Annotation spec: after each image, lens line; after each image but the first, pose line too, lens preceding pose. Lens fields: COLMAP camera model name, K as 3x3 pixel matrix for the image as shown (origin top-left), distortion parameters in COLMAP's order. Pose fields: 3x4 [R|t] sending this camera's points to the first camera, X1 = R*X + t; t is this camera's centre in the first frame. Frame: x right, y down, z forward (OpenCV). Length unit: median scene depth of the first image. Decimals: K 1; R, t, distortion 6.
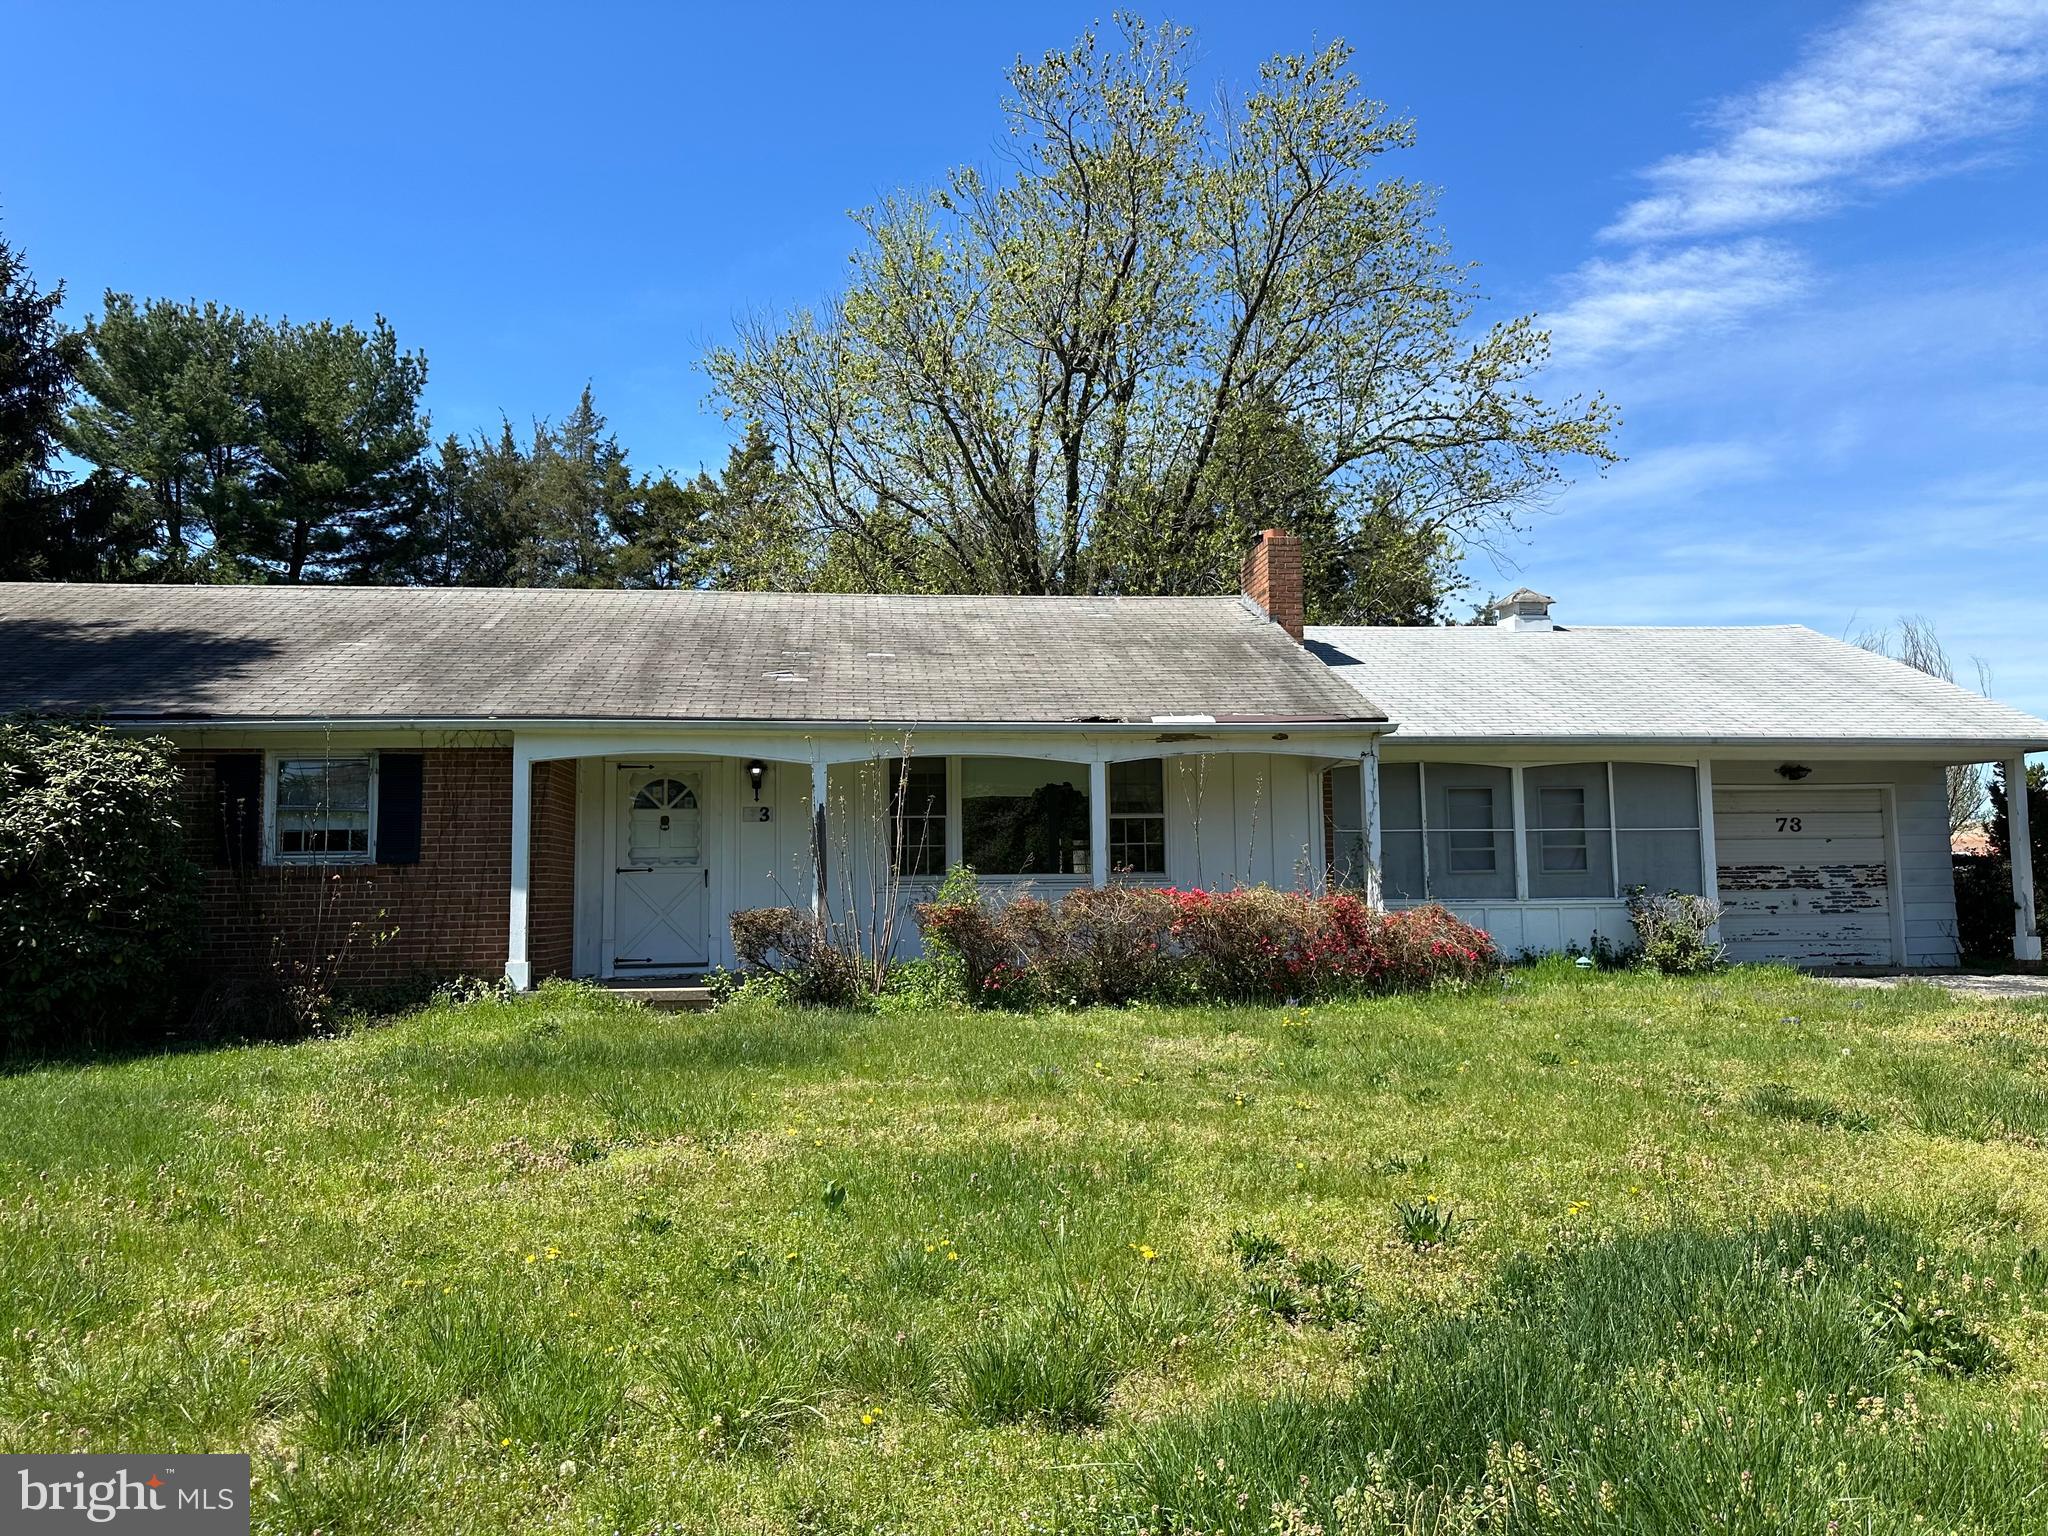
lens RADIAL K [[1417.3, 0, 1023.1], [0, 1417.3, 760.9], [0, 0, 1]] dist [0.003241, -0.002872]
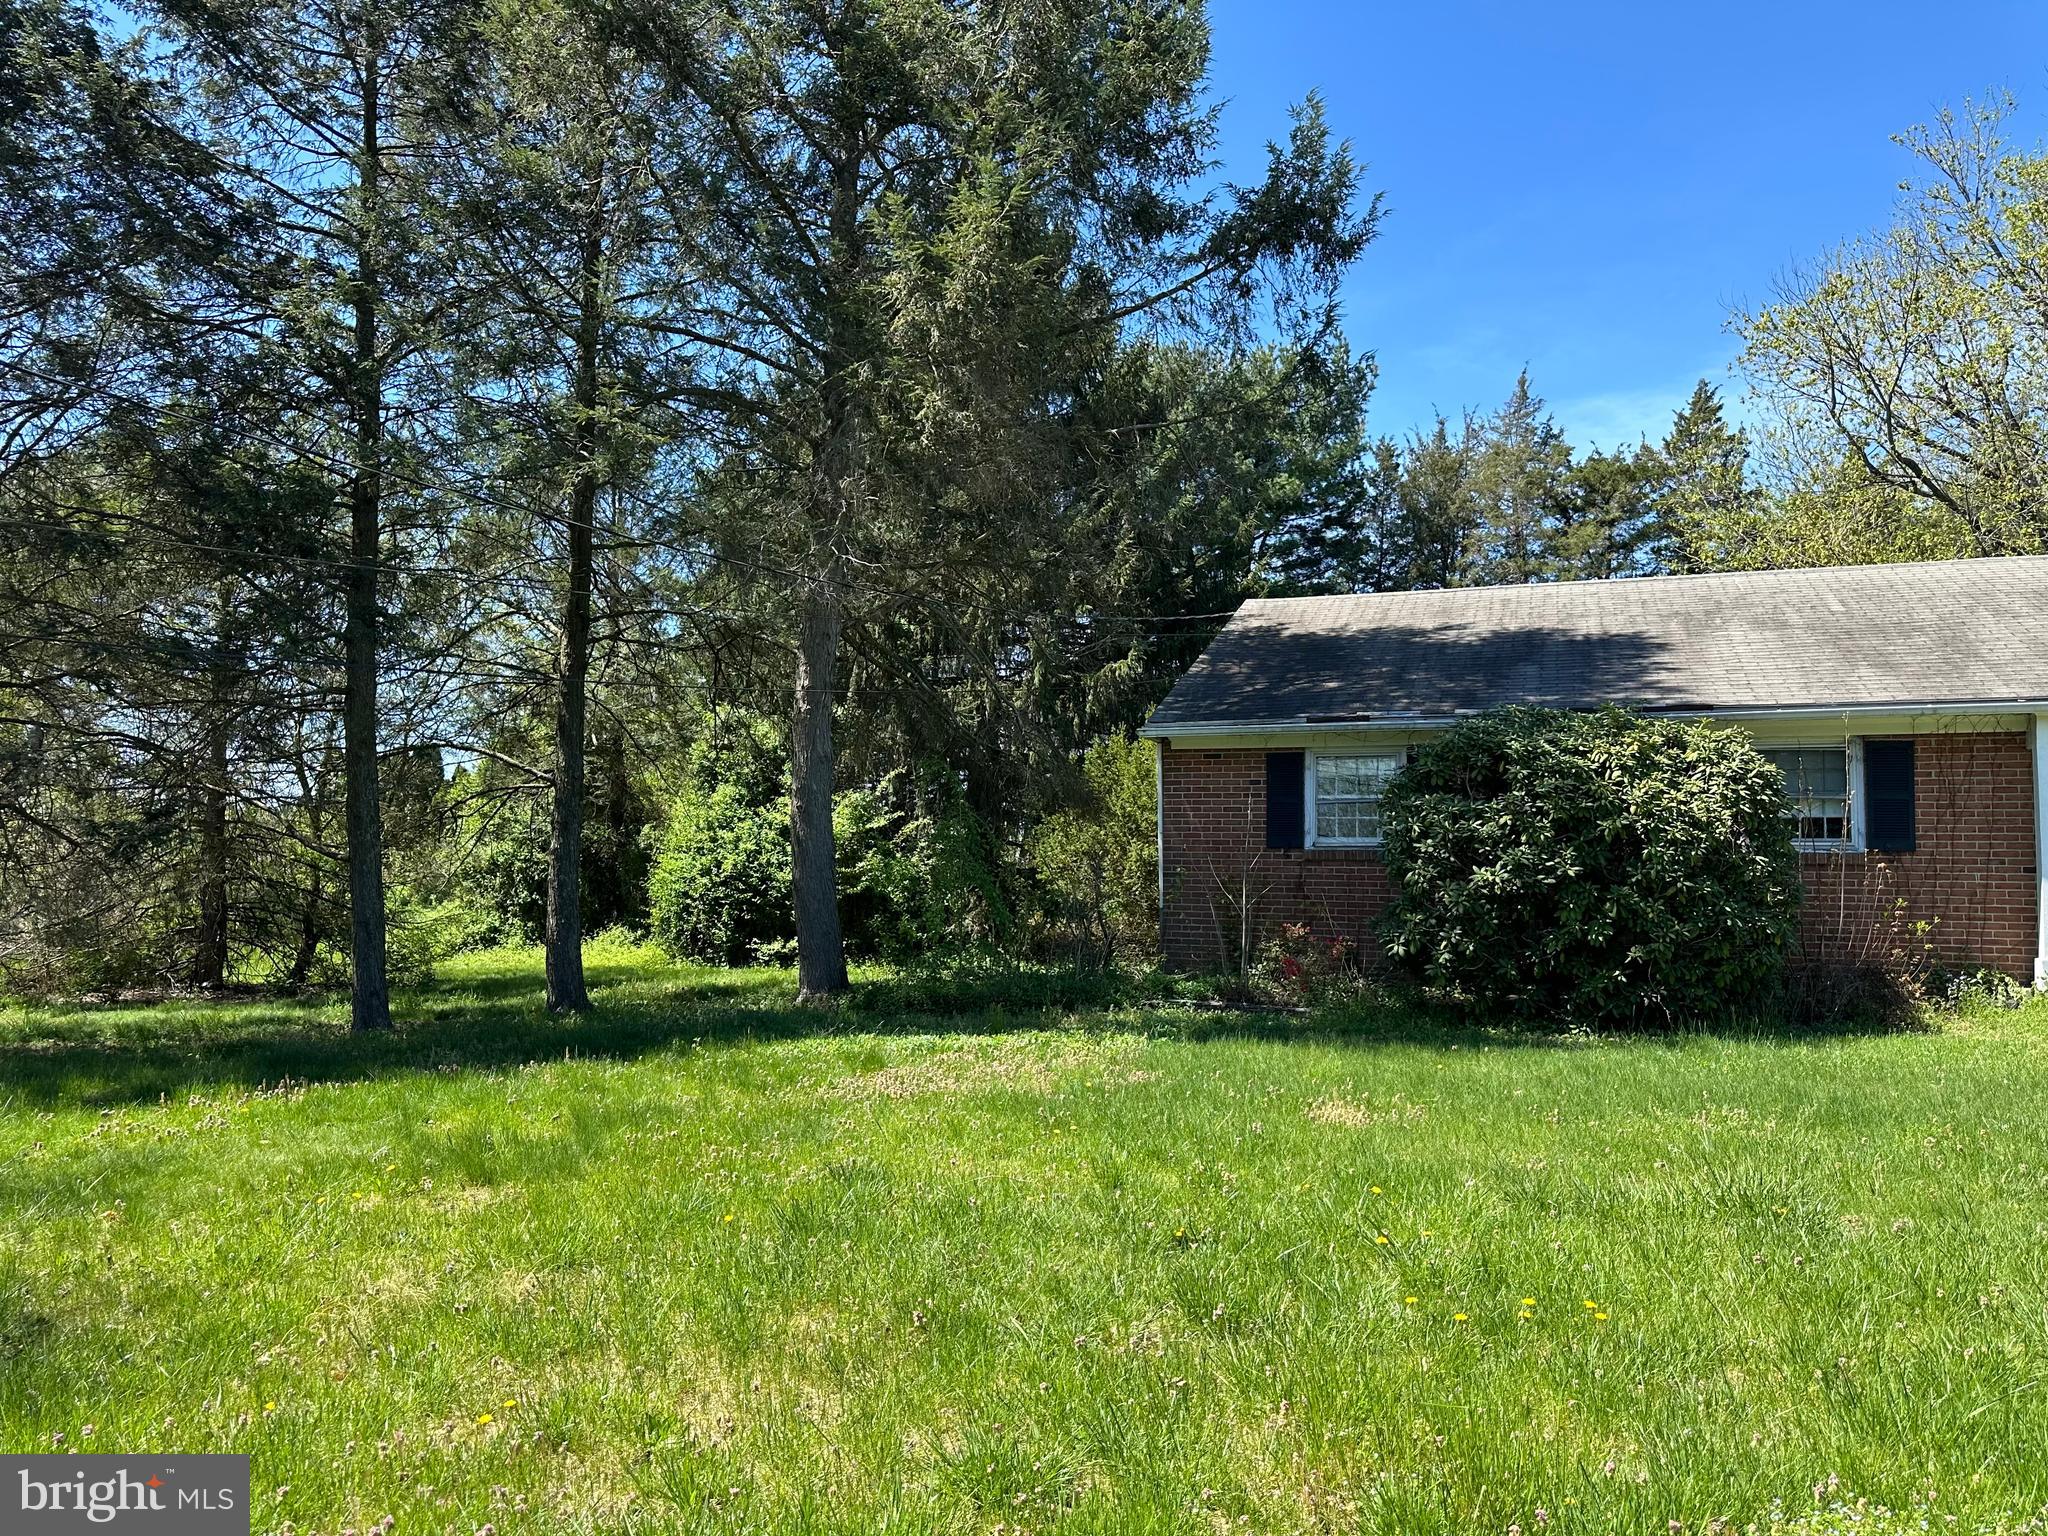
lens RADIAL K [[1417.3, 0, 1022.4], [0, 1417.3, 770.6], [0, 0, 1]] dist [0.003241, -0.002872]
pose [[0.861570, -0.004255, -0.507622, -0.110979], [0.012267, 0.999847, 0.012440, -0.000848], [0.507491, -0.016945, 0.861490, -0.036821]]
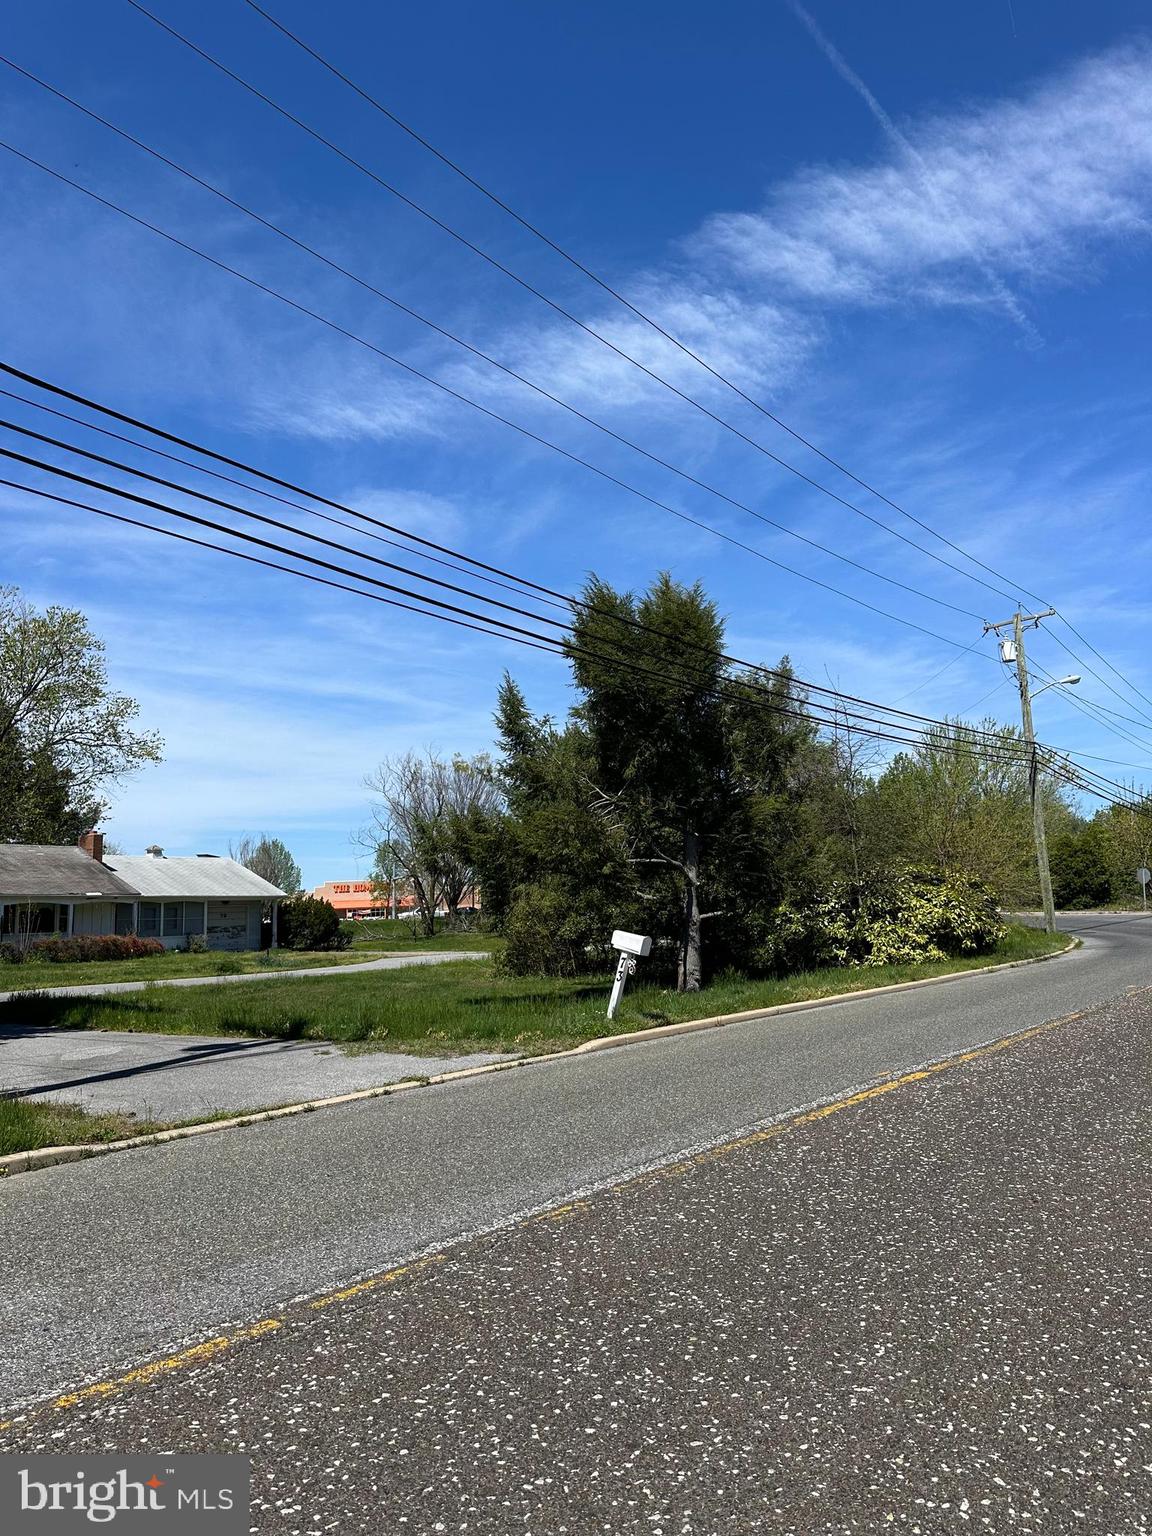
lens RADIAL K [[1062.9, 0, 579.7], [0, 1062.9, 764.7], [0, 0, 1]] dist [0.003241, -0.002872]
pose [[0.674596, 0.089185, 0.732780, -1.080164], [-0.033611, 0.995356, -0.090201, -0.152125], [-0.737421, 0.036220, 0.674461, -1.885593]]
